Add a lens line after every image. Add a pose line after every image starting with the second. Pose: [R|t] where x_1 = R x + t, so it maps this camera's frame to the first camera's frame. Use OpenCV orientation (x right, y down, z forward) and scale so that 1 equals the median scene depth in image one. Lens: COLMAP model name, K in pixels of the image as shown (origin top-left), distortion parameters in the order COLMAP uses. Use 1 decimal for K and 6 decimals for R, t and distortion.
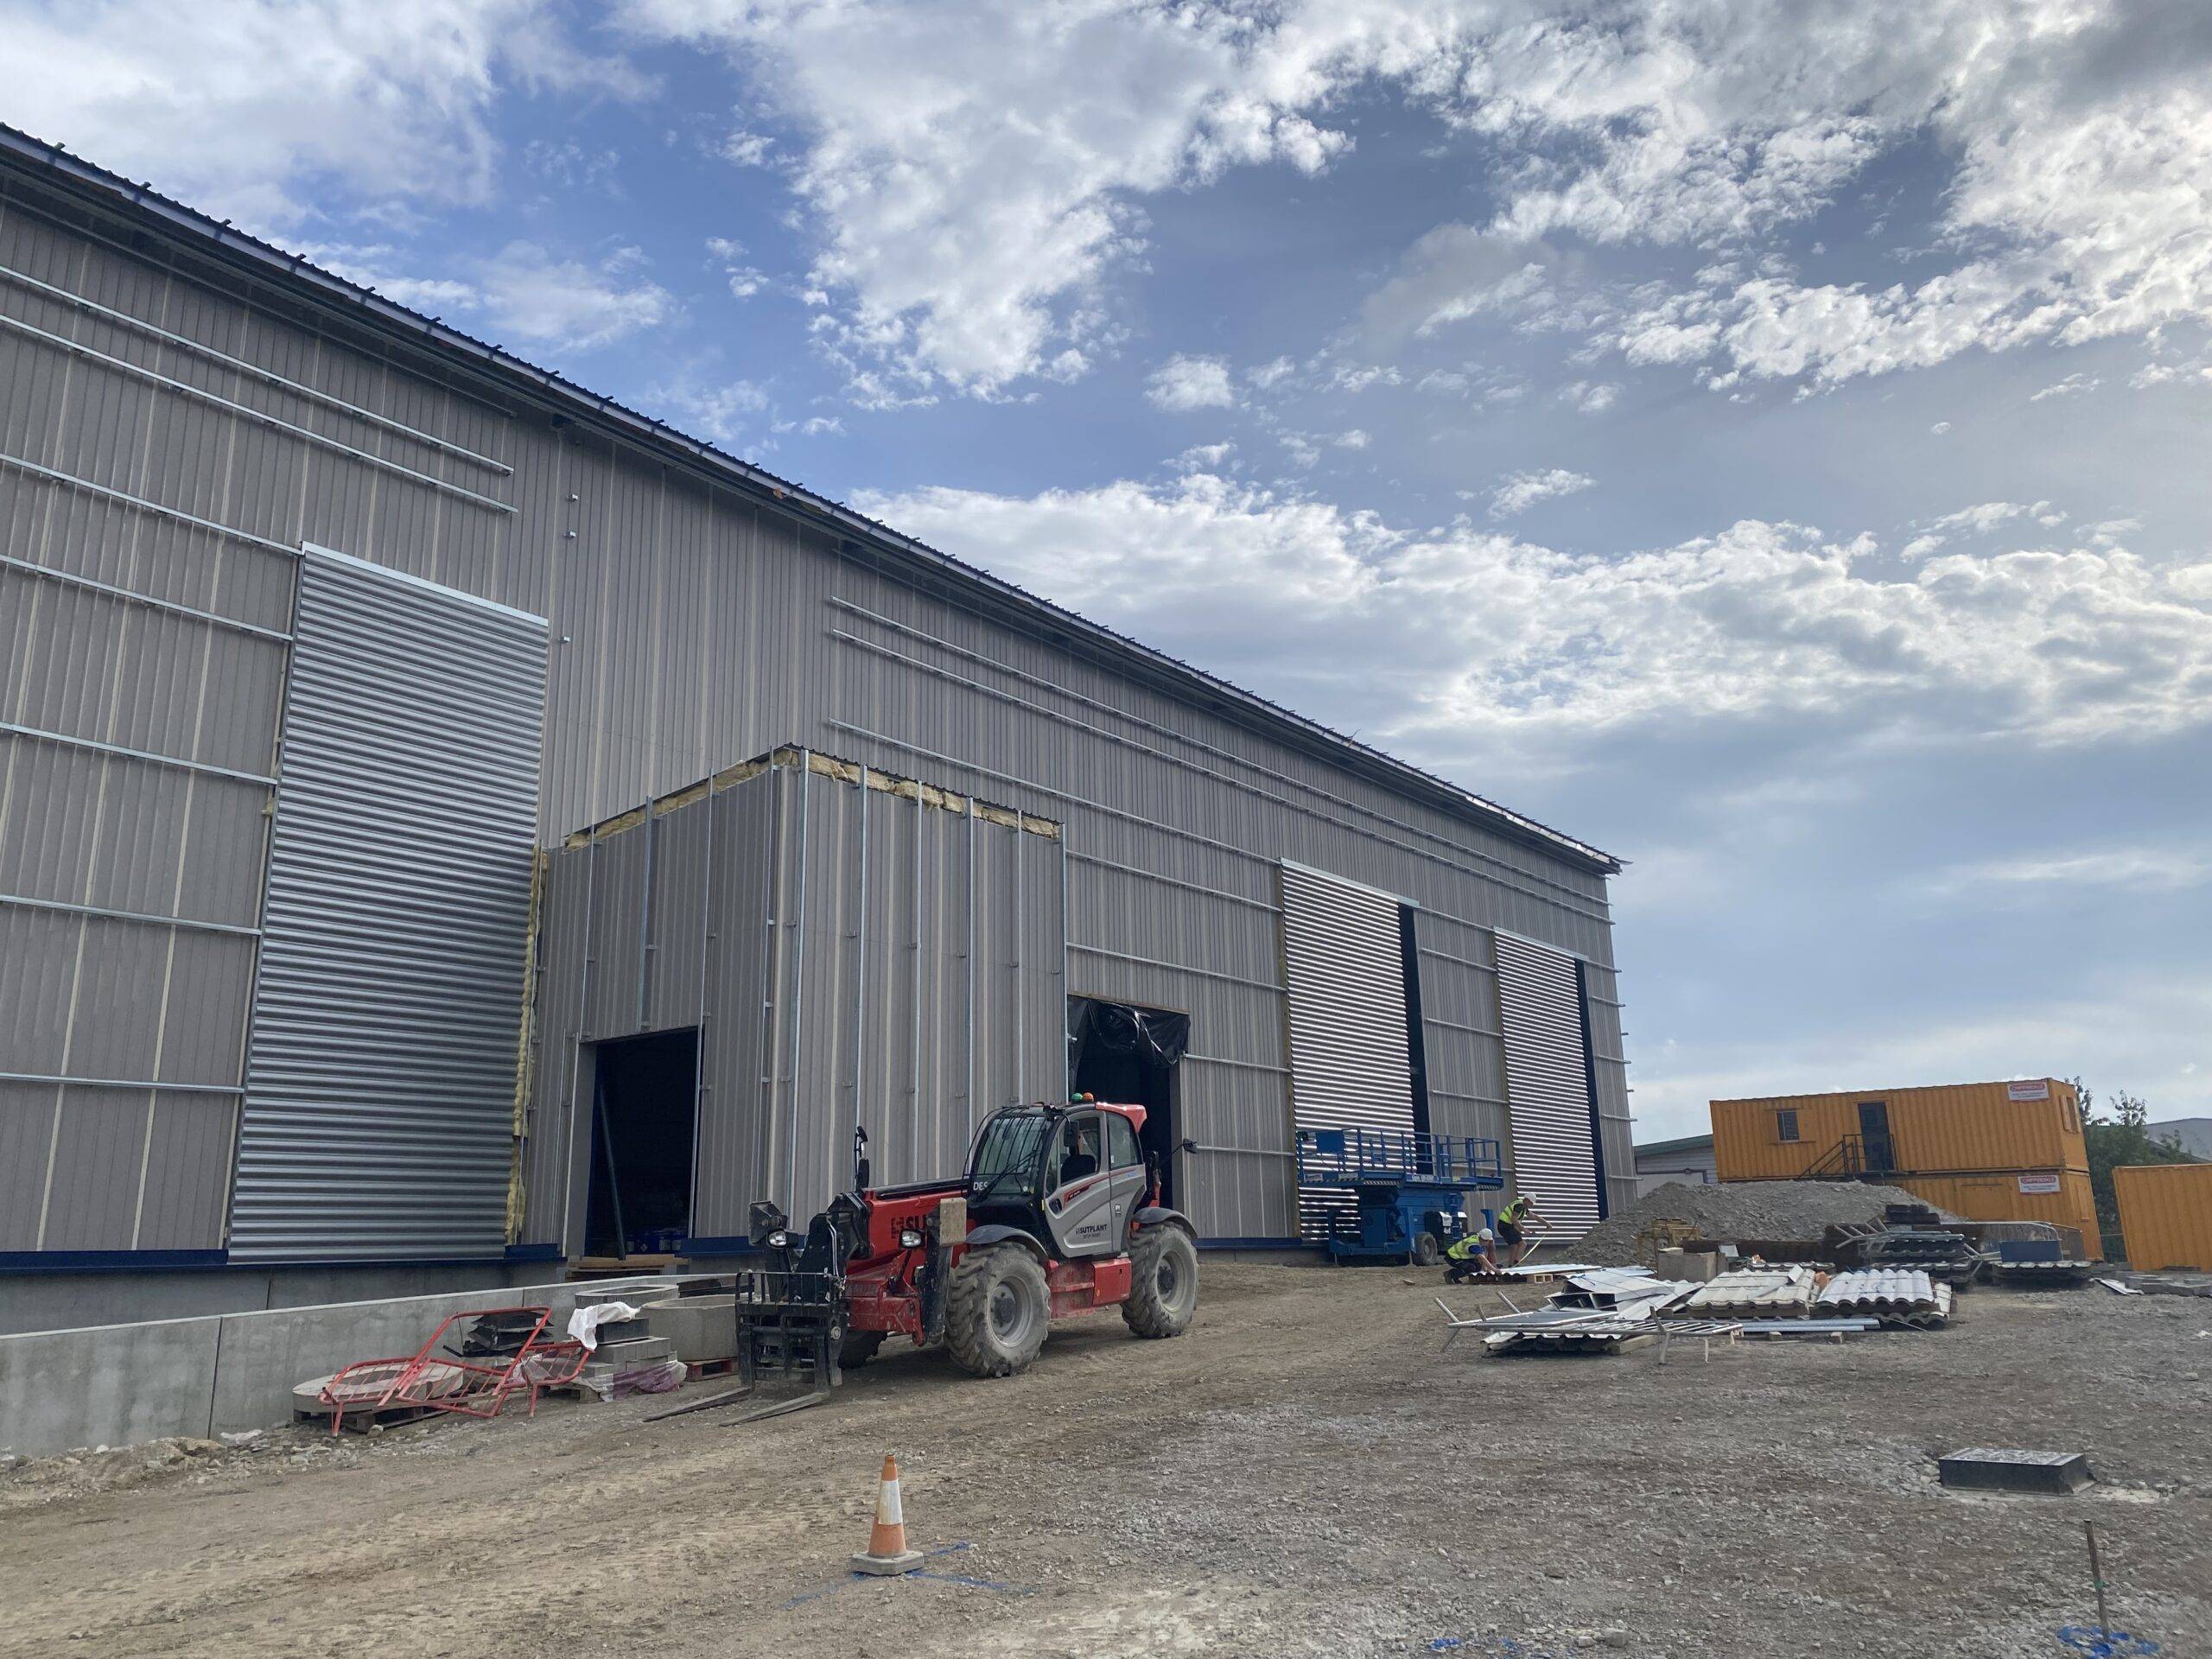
lens RADIAL K [[1667.3, 0, 1106.0], [0, 1667.3, 829.5], [0, 0, 1]] dist [-0.012939, -0.004684]
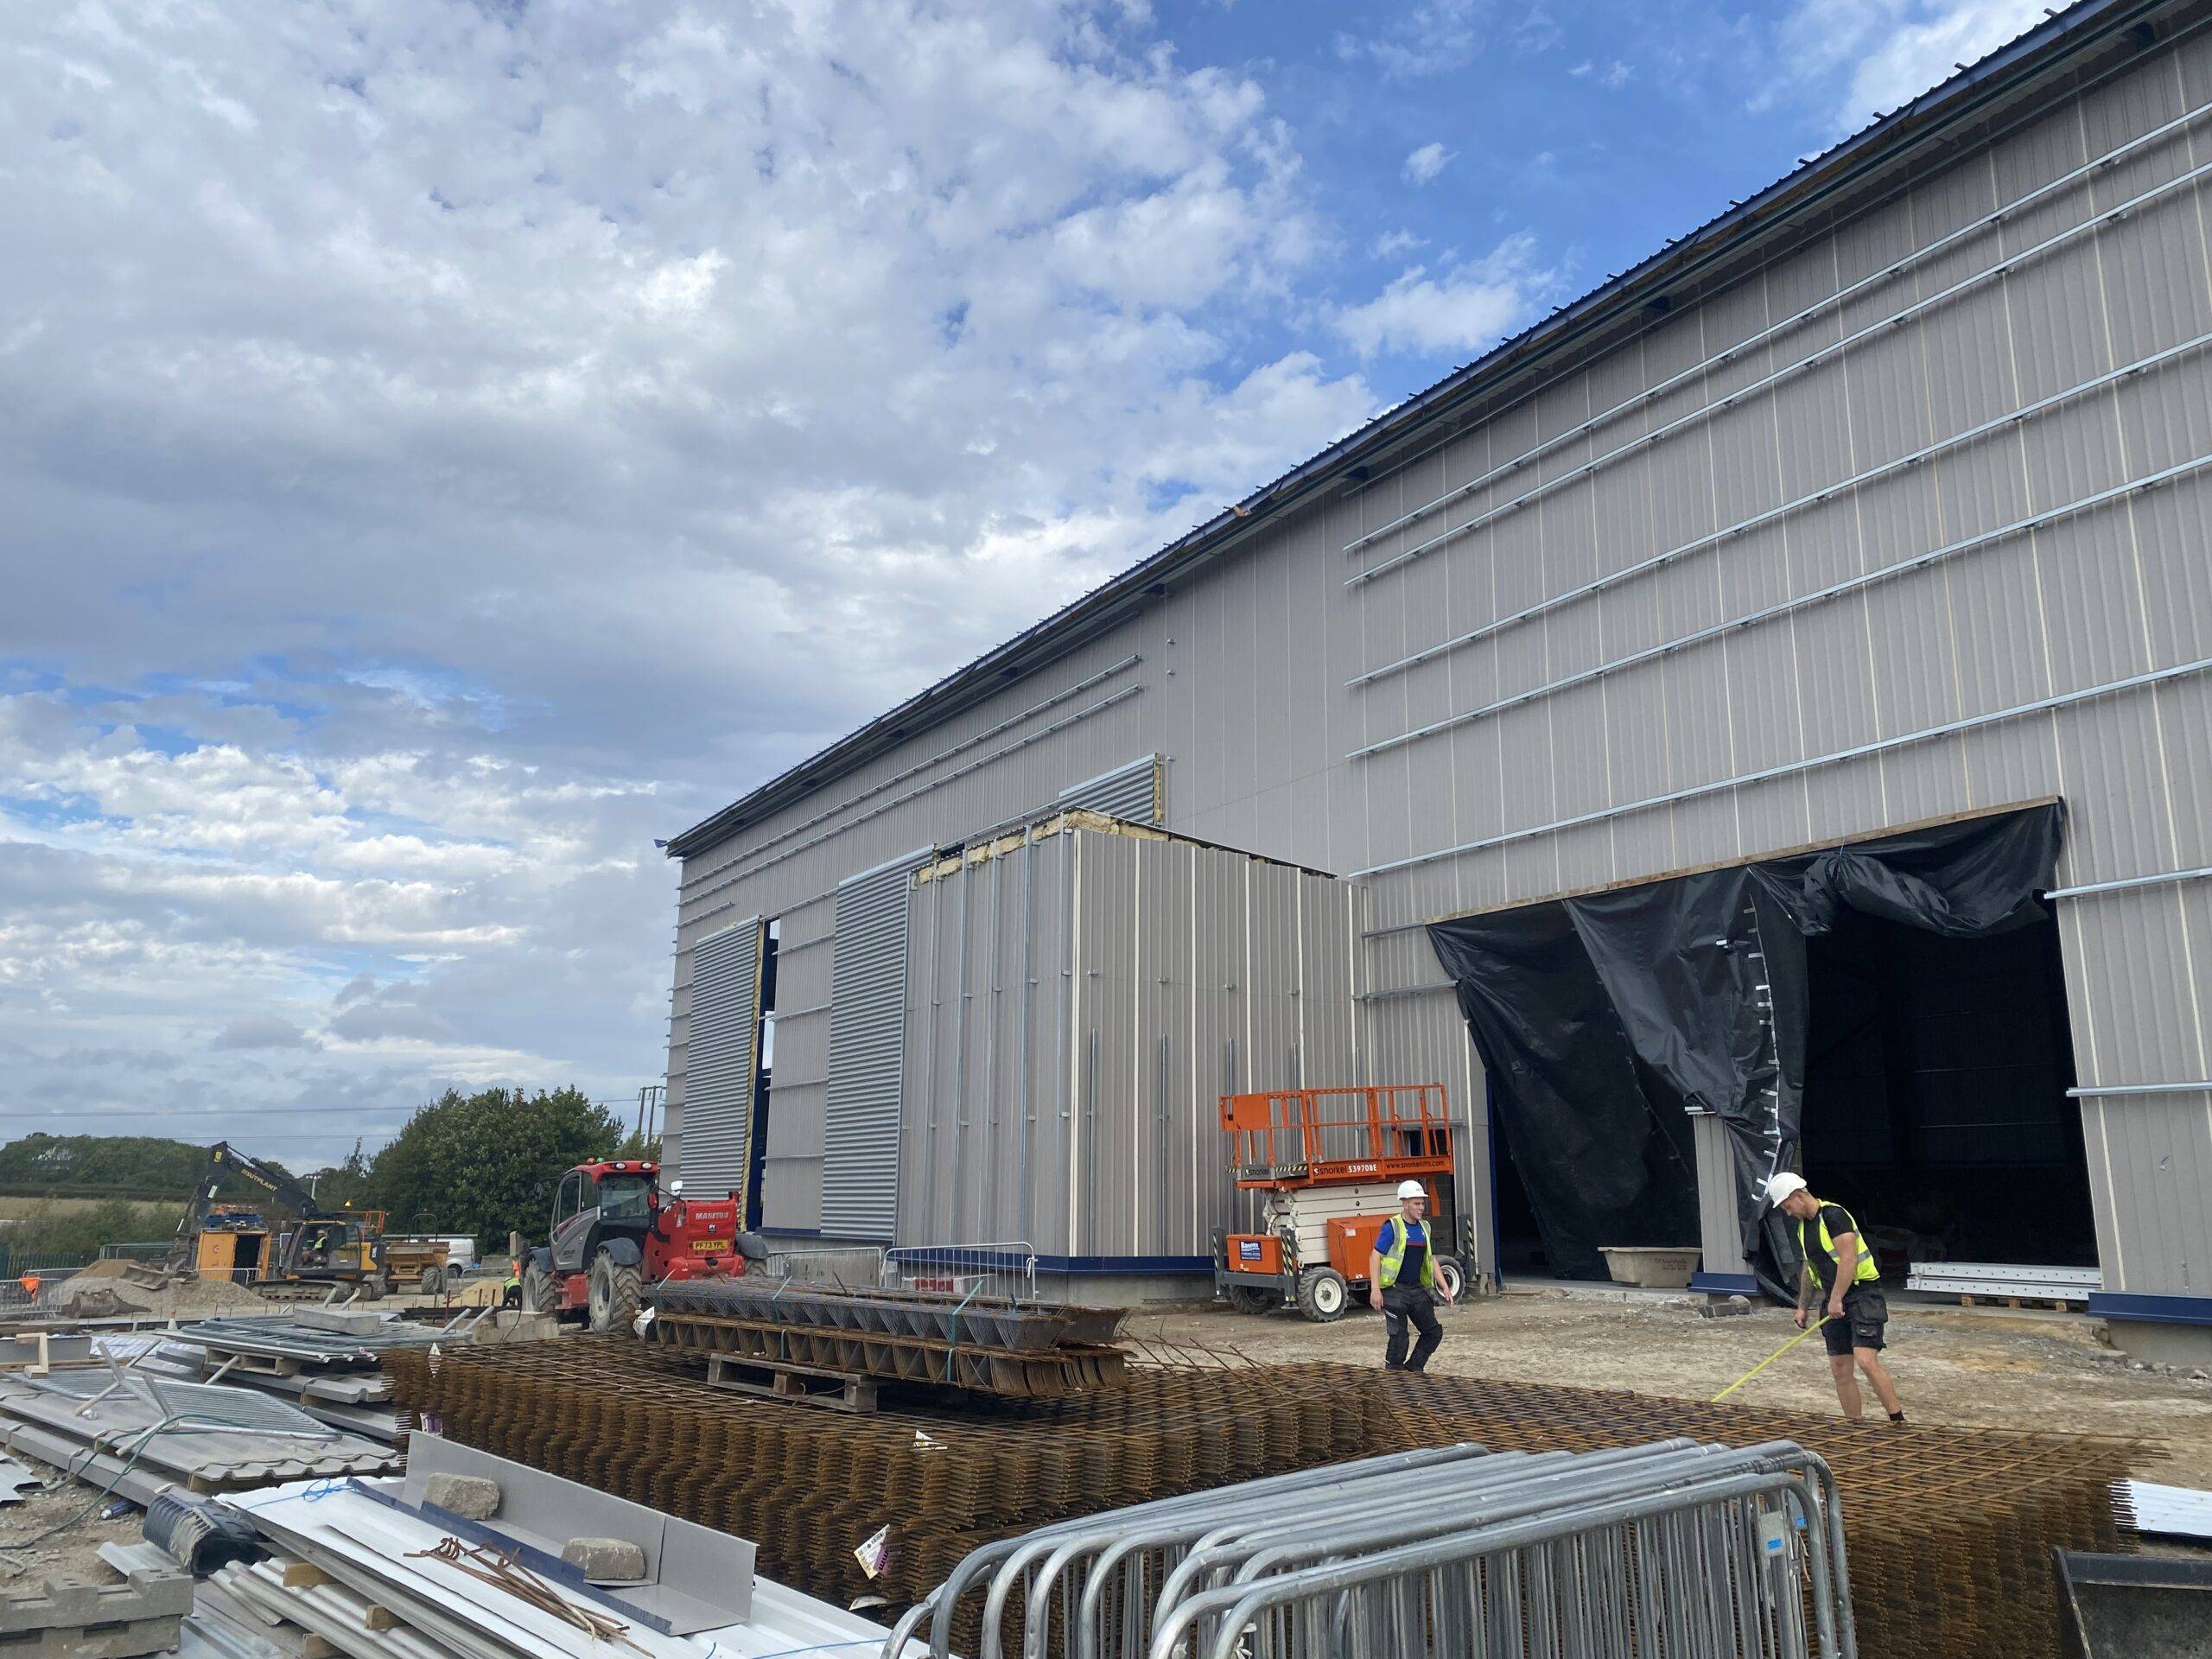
lens RADIAL K [[1682.4, 0, 1106.0], [0, 1682.4, 829.5], [0, 0, 1]] dist [0.102290, 0.001148]
pose [[-0.406664, -0.126158, -0.904825, 0.630133], [0.257986, 0.934251, -0.246209, 0.179599], [0.876395, -0.333557, -0.347379, 0.980525]]
